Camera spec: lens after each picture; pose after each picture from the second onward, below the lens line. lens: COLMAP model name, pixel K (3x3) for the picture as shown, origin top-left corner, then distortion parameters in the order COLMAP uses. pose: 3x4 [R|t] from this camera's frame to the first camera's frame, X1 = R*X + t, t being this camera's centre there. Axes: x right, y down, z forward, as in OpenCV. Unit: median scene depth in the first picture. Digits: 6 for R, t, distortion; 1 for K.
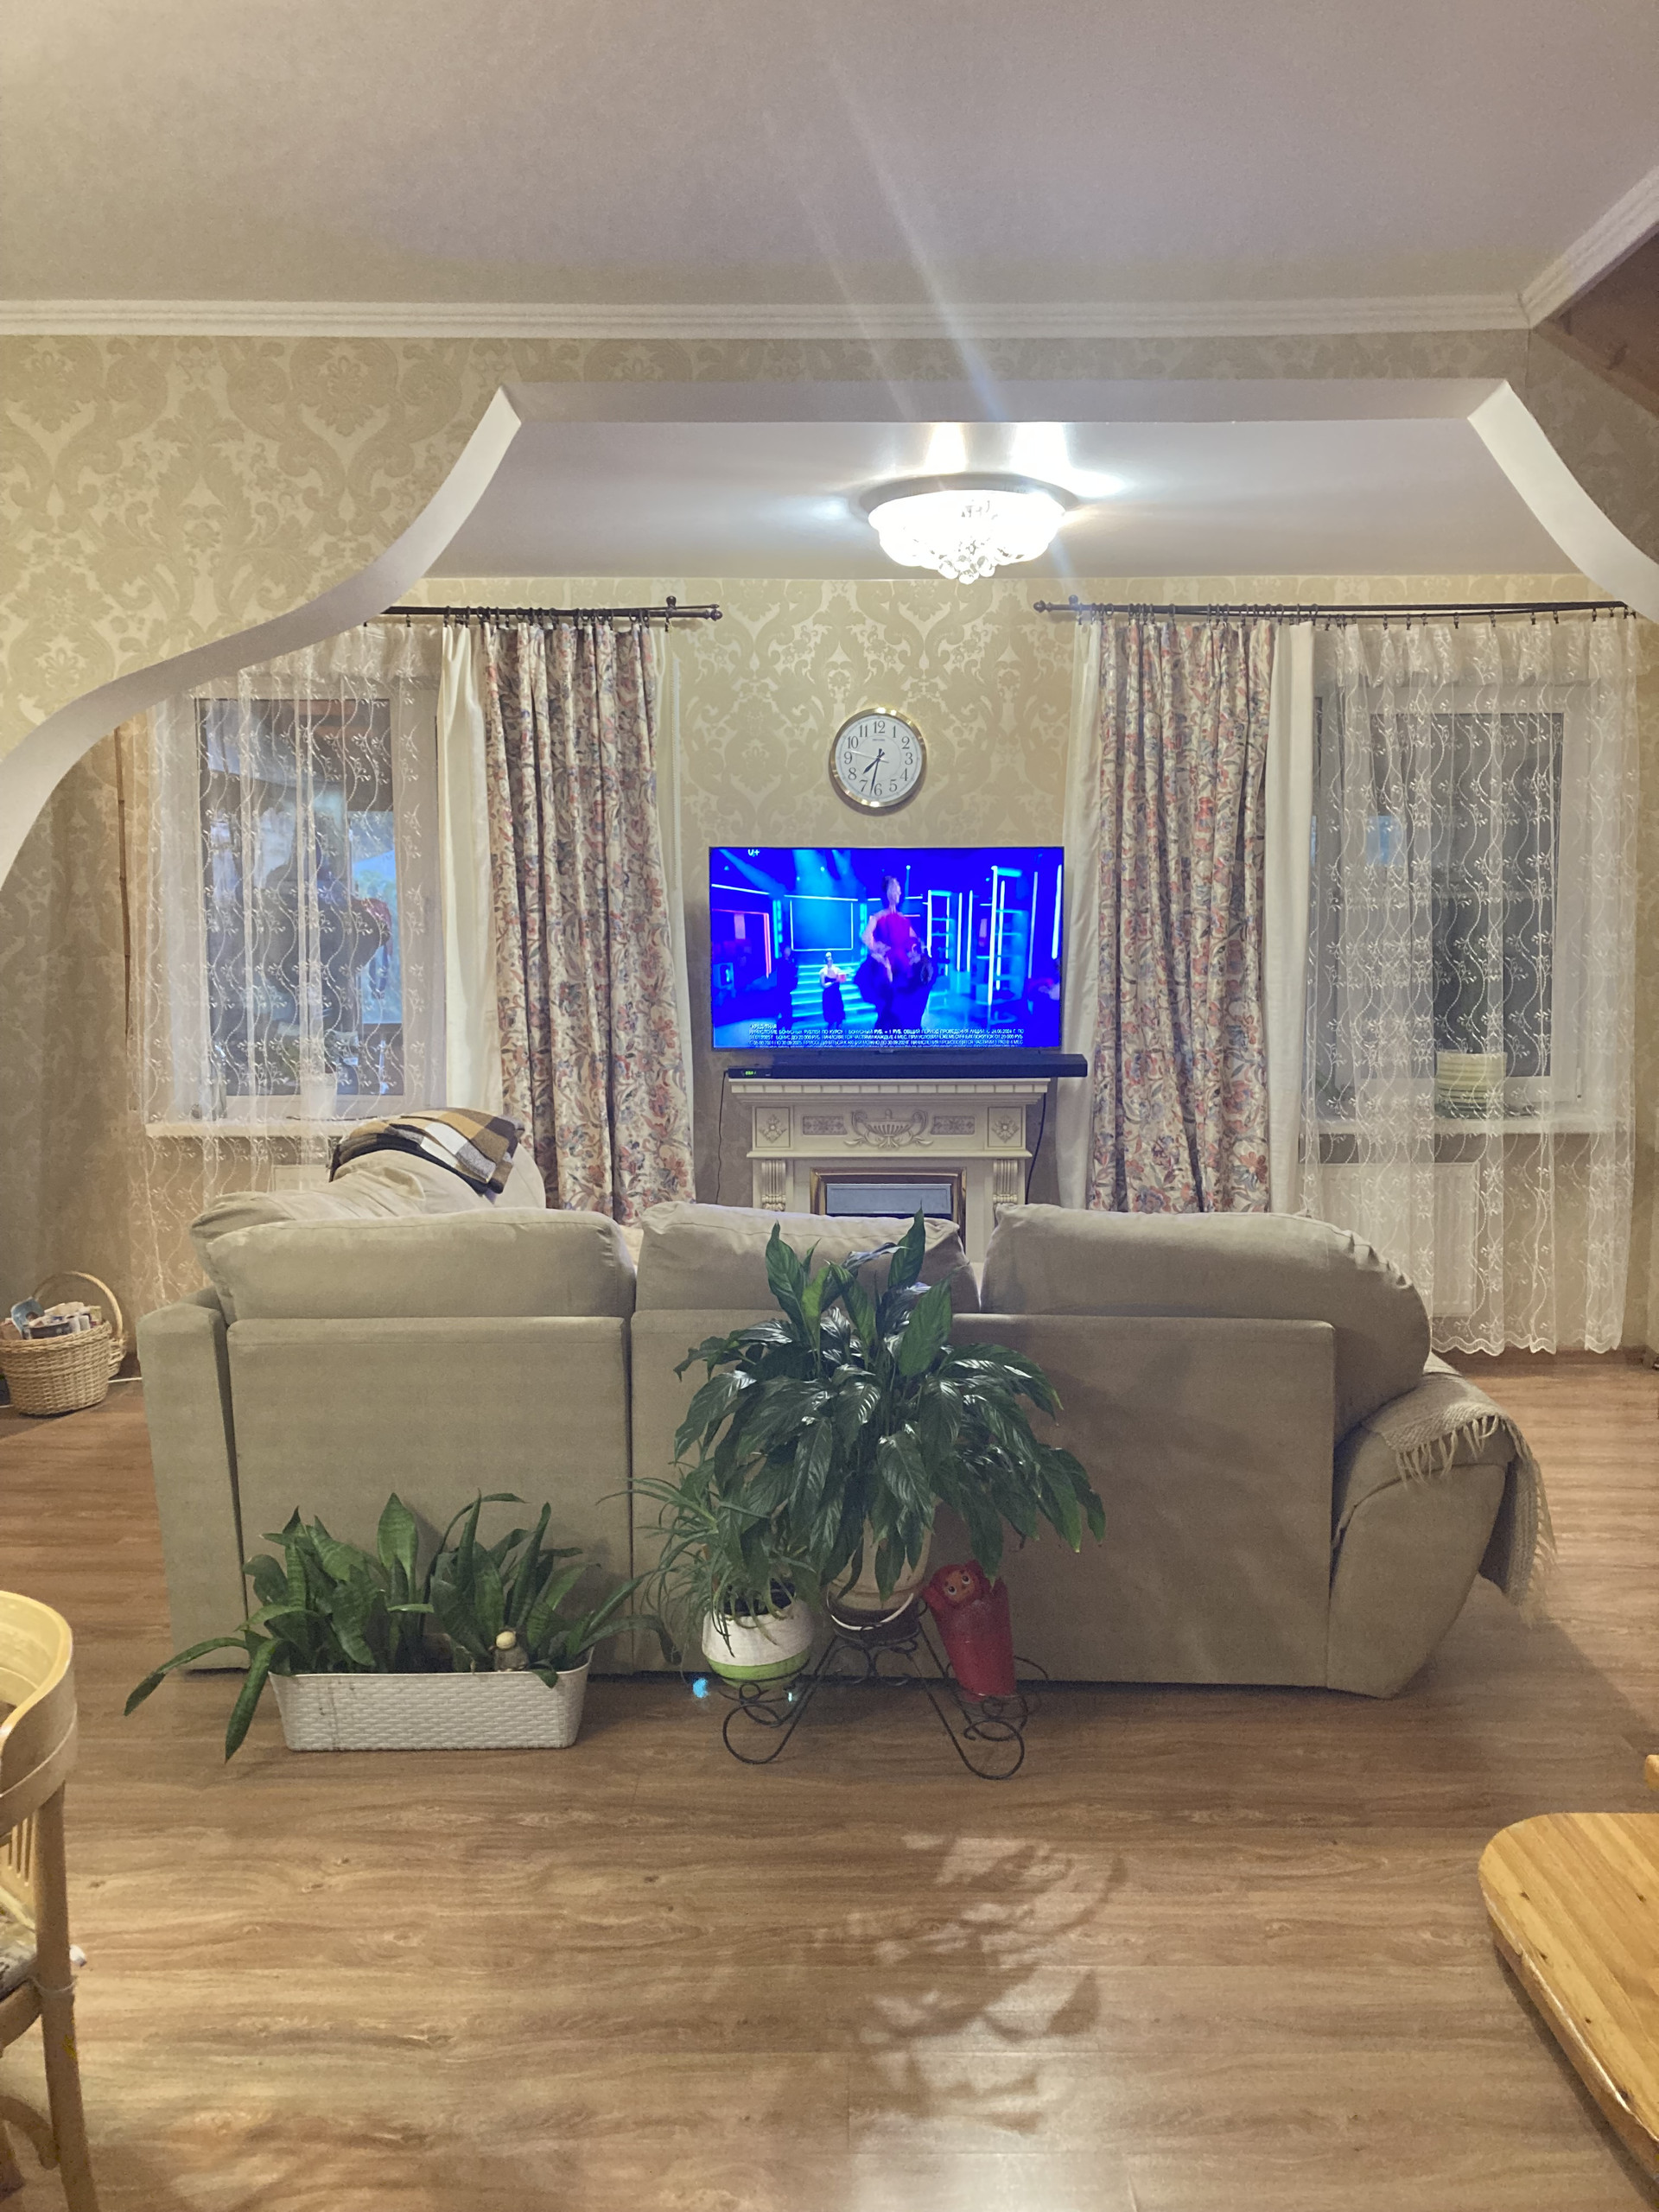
lens RADIAL K [[1809.8, 0, 818.7], [0, 1809.8, 1100.0], [0, 0, 1]] dist [0.033068, -0.029360]
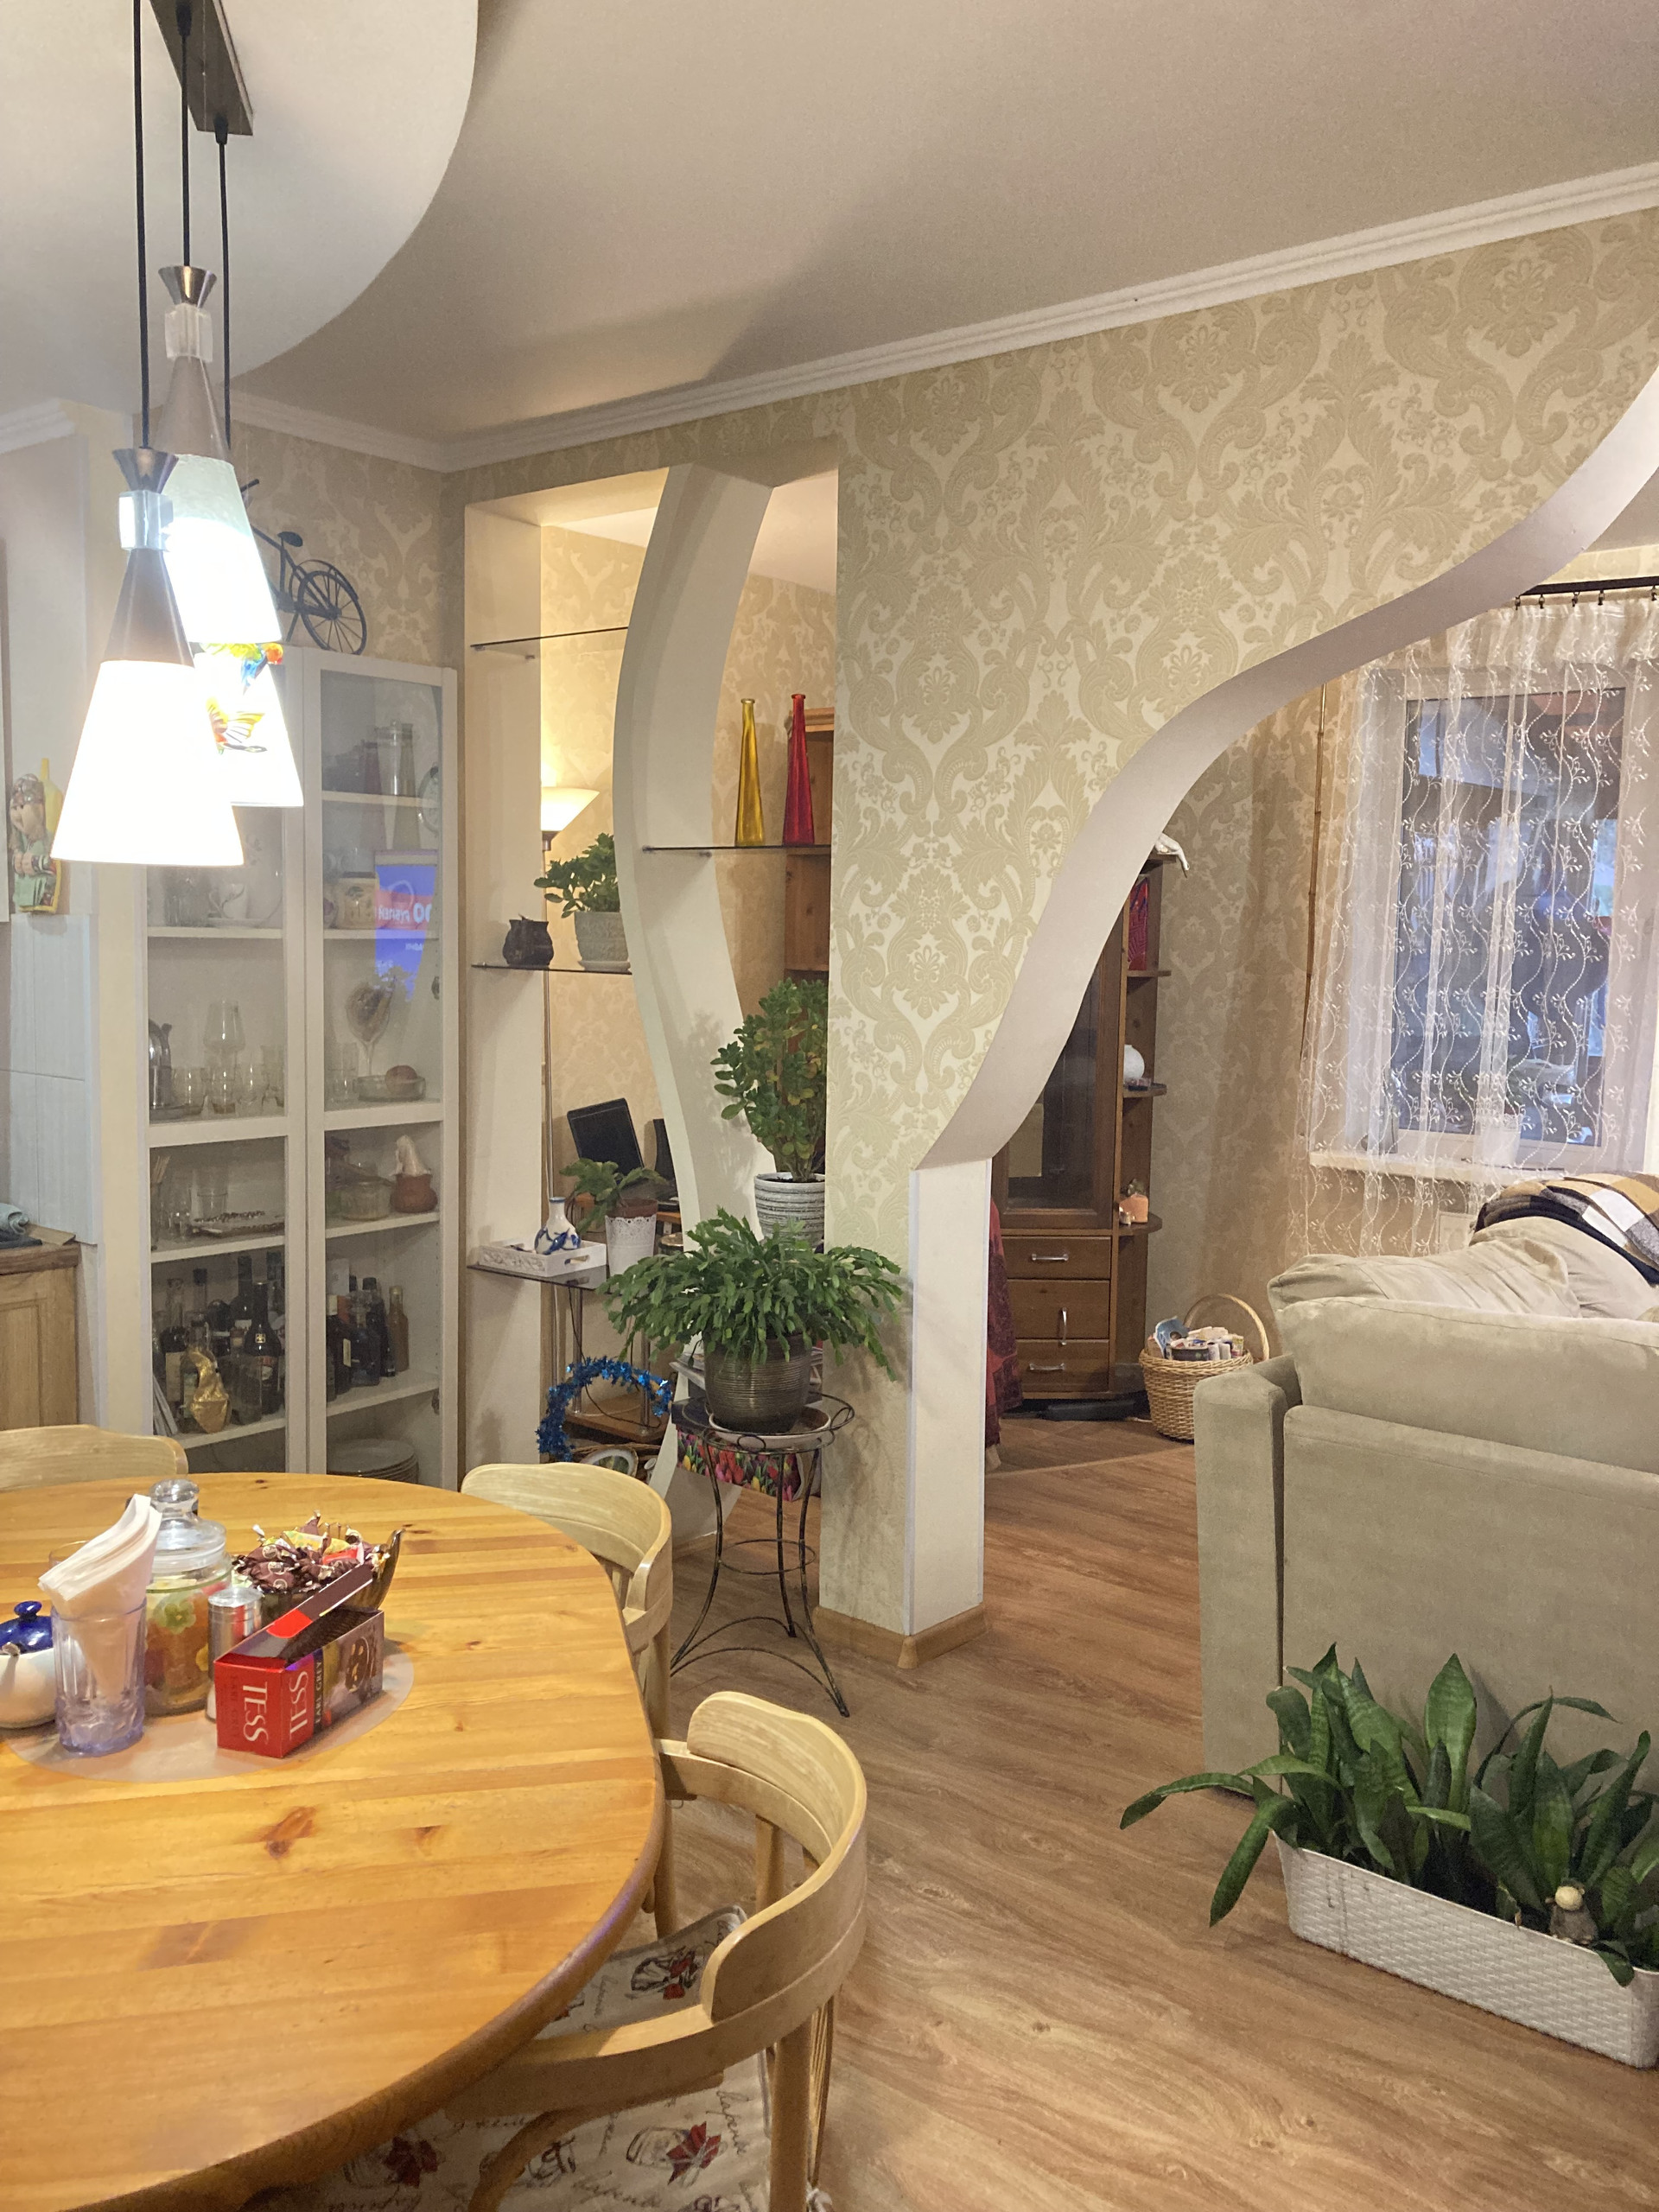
lens RADIAL K [[1809.8, 0, 837.0], [0, 1809.8, 1090.9], [0, 0, 1]] dist [0.033068, -0.029360]
pose [[0.785178, 0.076016, -0.614587, 0.027931], [-0.083665, 0.996360, 0.016348, -0.023199], [0.613593, 0.038584, 0.788679, 0.173719]]
